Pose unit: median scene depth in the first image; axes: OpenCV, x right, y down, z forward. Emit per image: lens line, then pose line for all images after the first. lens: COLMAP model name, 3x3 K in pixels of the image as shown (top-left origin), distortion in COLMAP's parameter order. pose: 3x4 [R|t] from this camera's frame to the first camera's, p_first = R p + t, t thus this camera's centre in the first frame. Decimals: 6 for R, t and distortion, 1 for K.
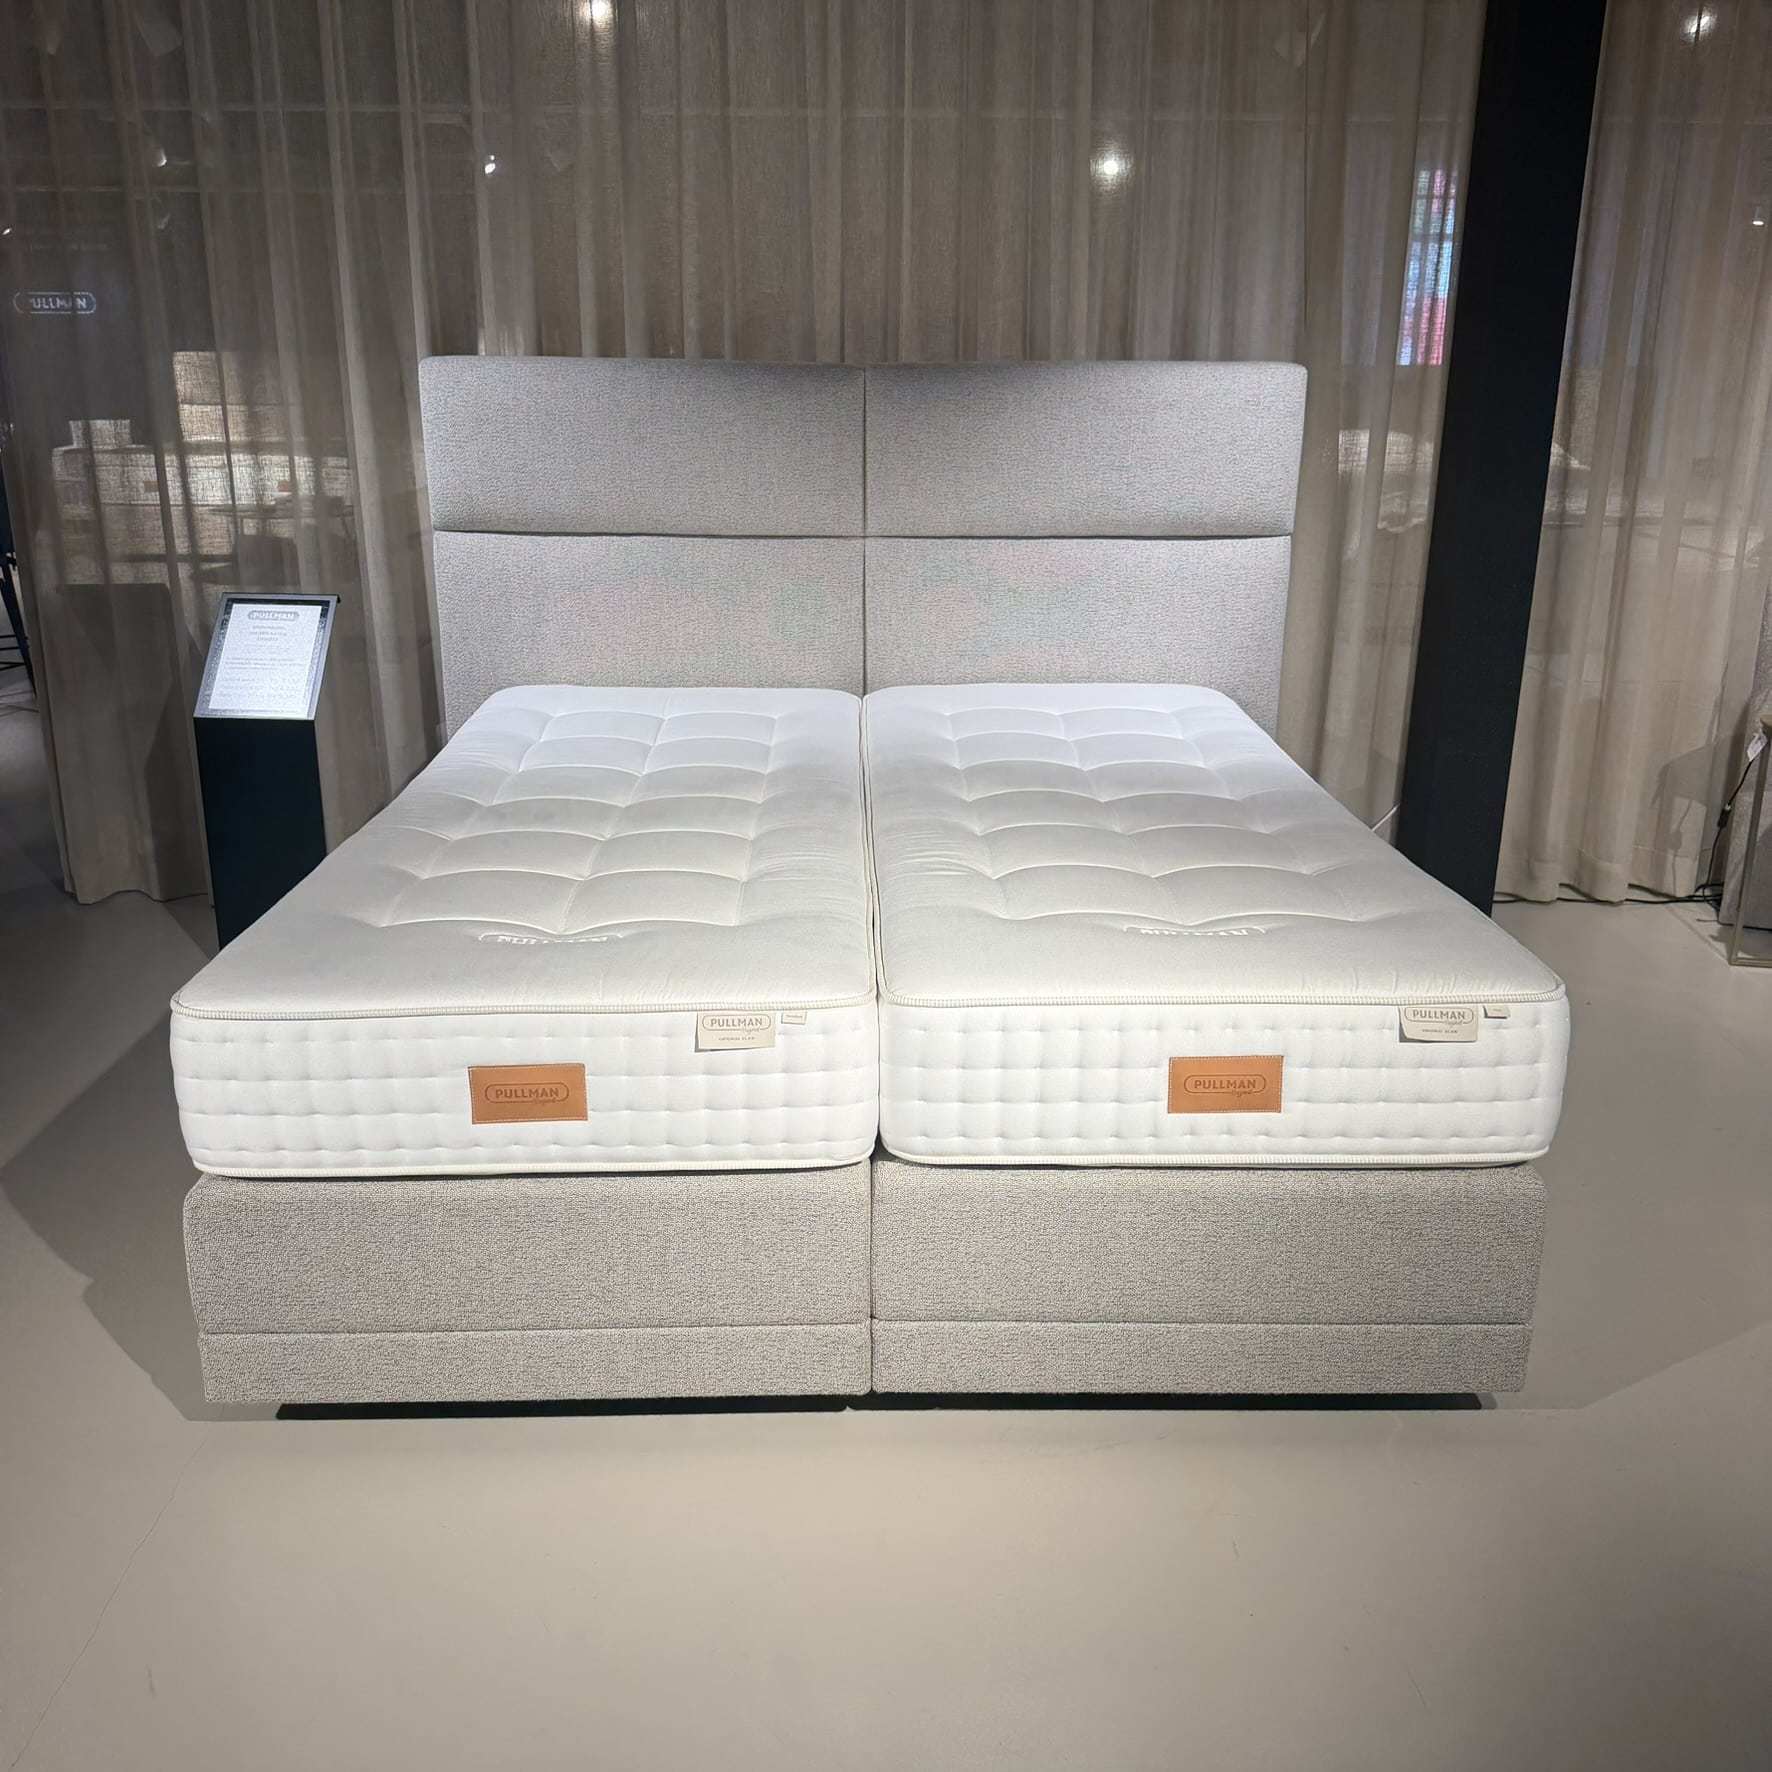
lens RADIAL K [[1698.6, 0, 904.1], [0, 1698.6, 872.6], [0, 0, 1]] dist [0.022737, 0.000000]
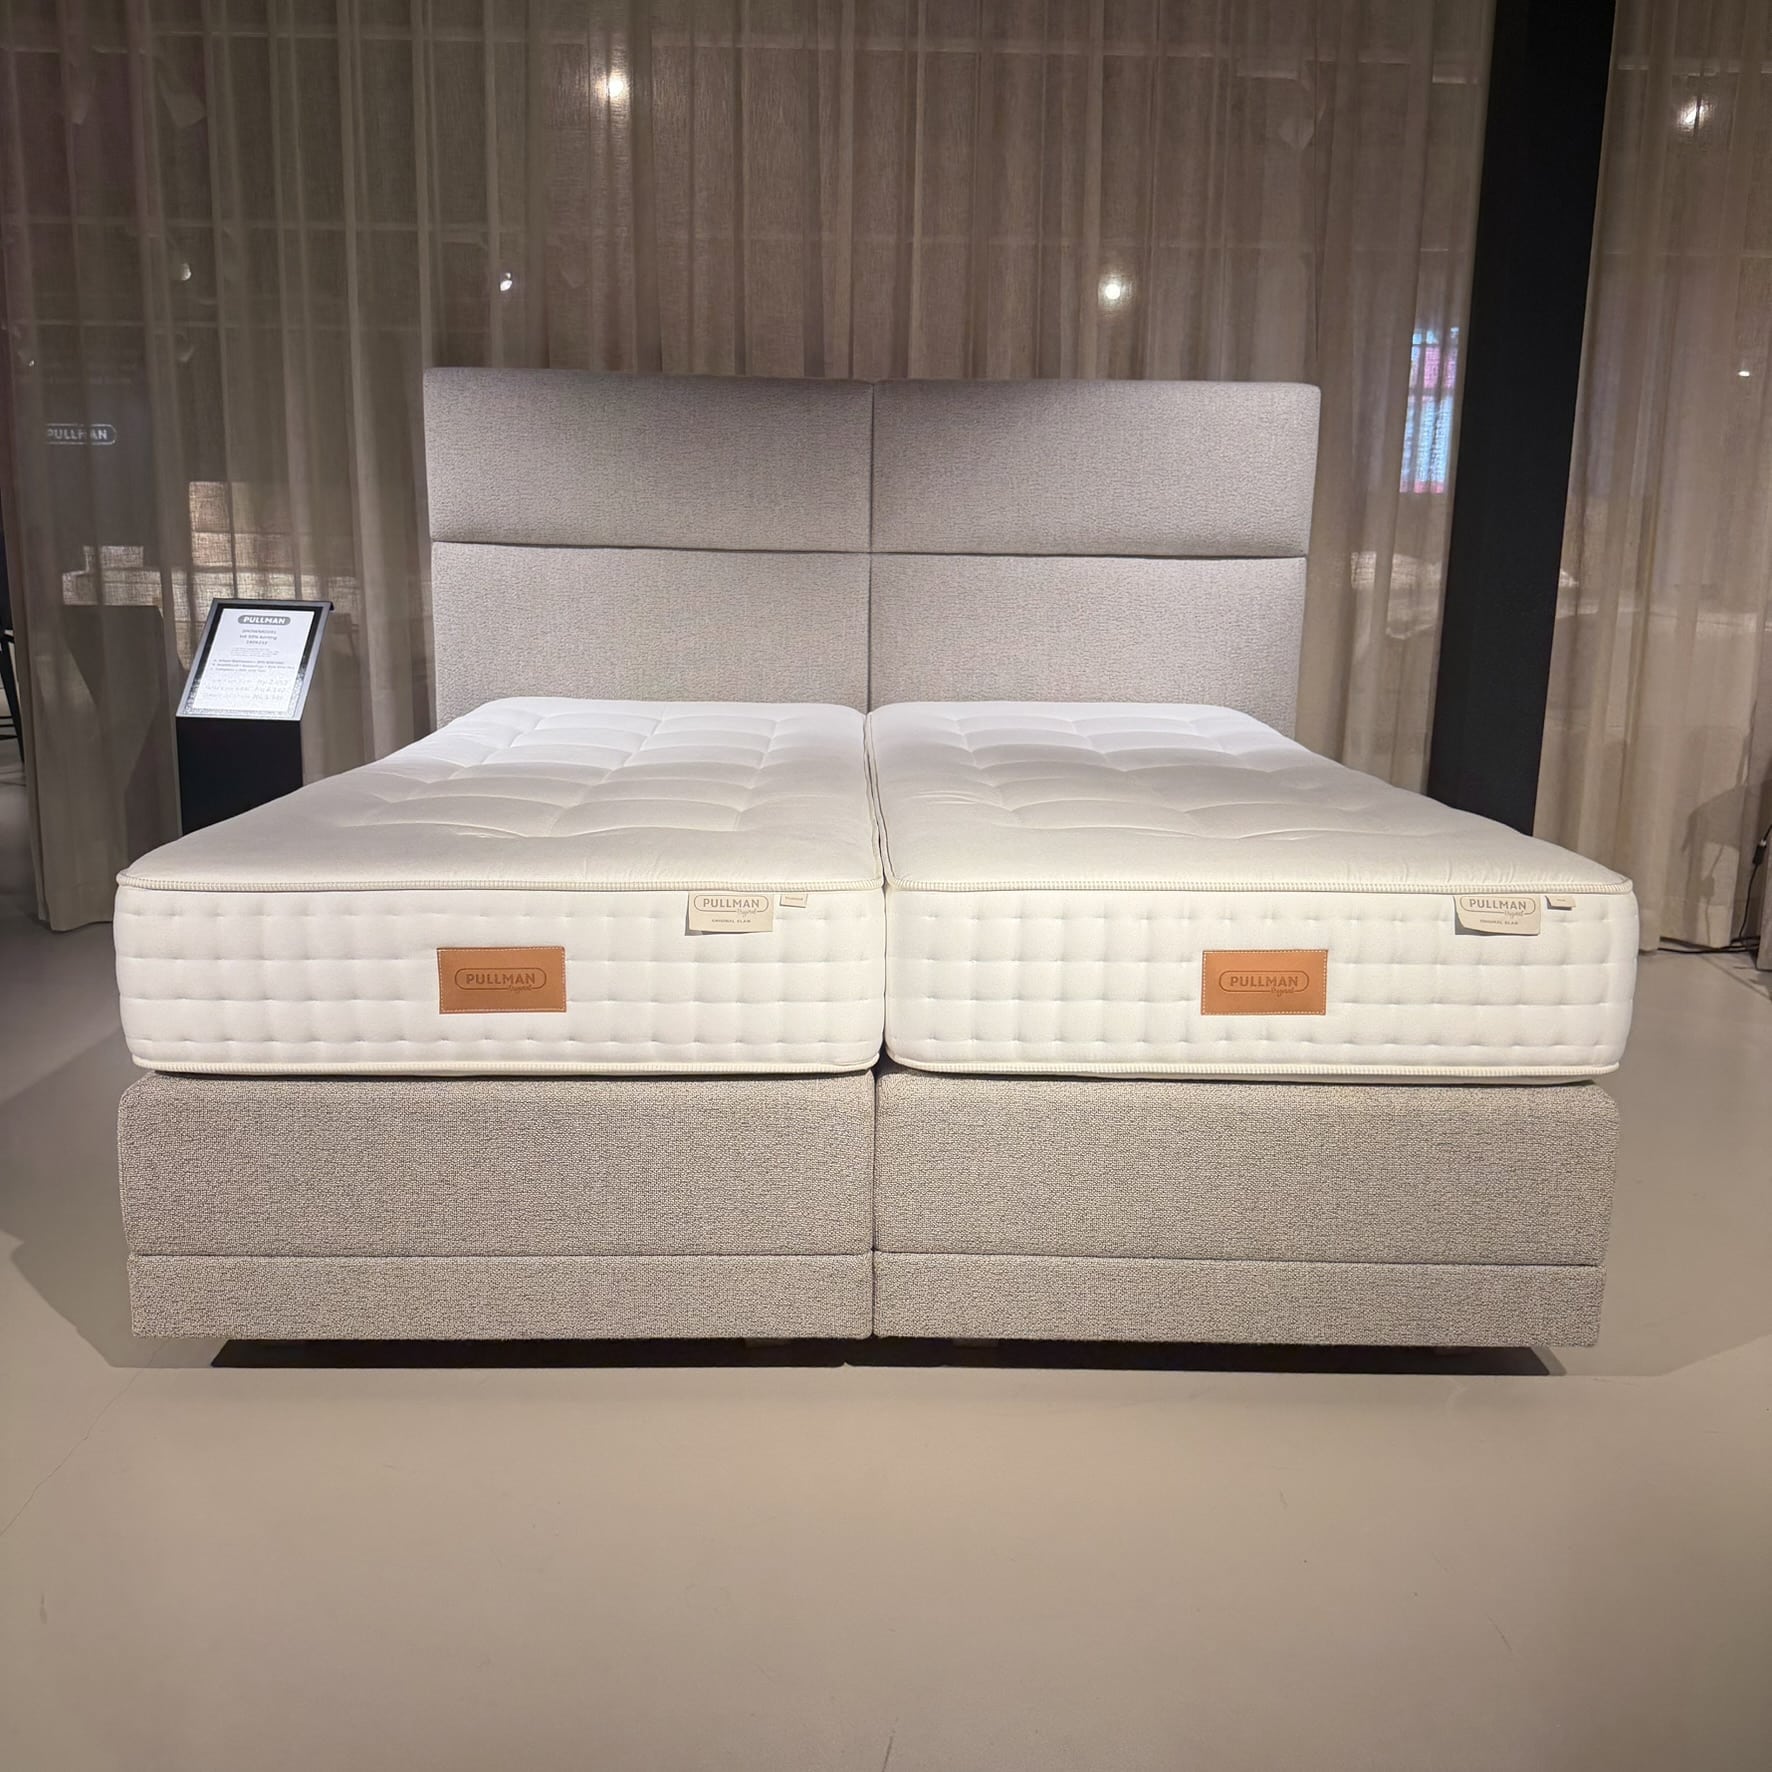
lens RADIAL K [[1698.6, 0, 897.3], [0, 1698.6, 874.2], [0, 0, 1]] dist [0.022737, 0.000000]
pose [[0.999942, 0.010498, -0.002559, -0.004138], [-0.010709, 0.994354, -0.105572, 0.101559], [0.001436, 0.105593, 0.994408, 0.051753]]
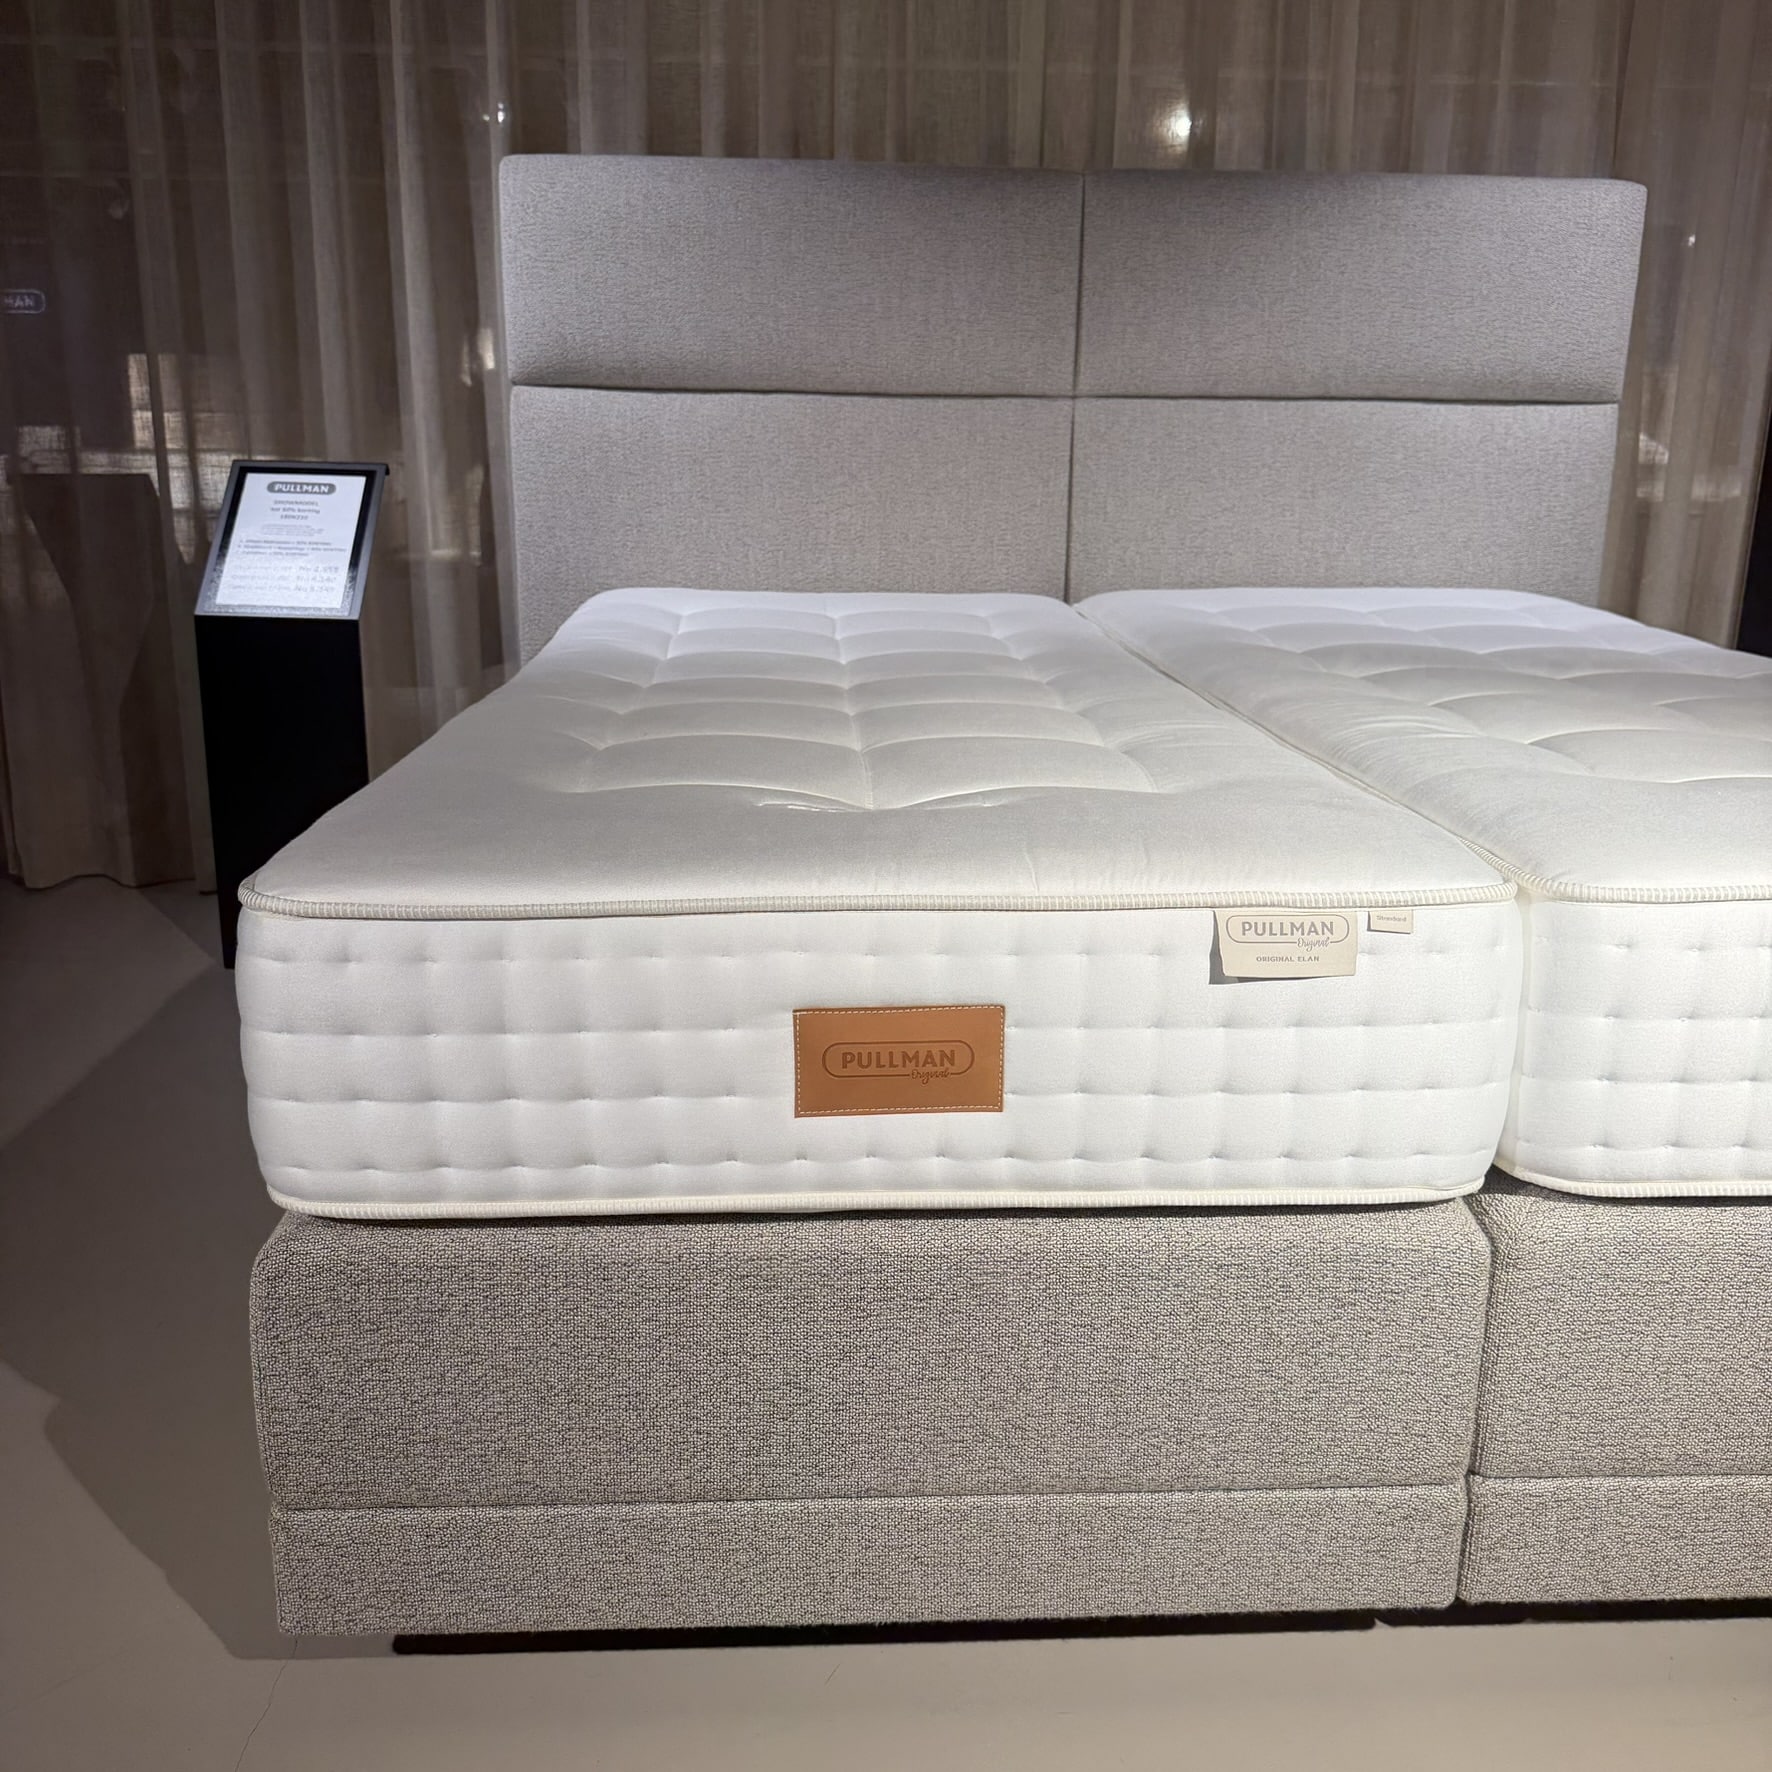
lens RADIAL K [[1698.6, 0, 869.2], [0, 1698.6, 872.6], [0, 0, 1]] dist [0.022737, 0.000000]
pose [[0.999839, 0.001123, 0.017918, -0.145574], [-0.000326, 0.999013, -0.044425, 0.056970], [-0.017951, 0.044412, 0.998852, 0.276838]]
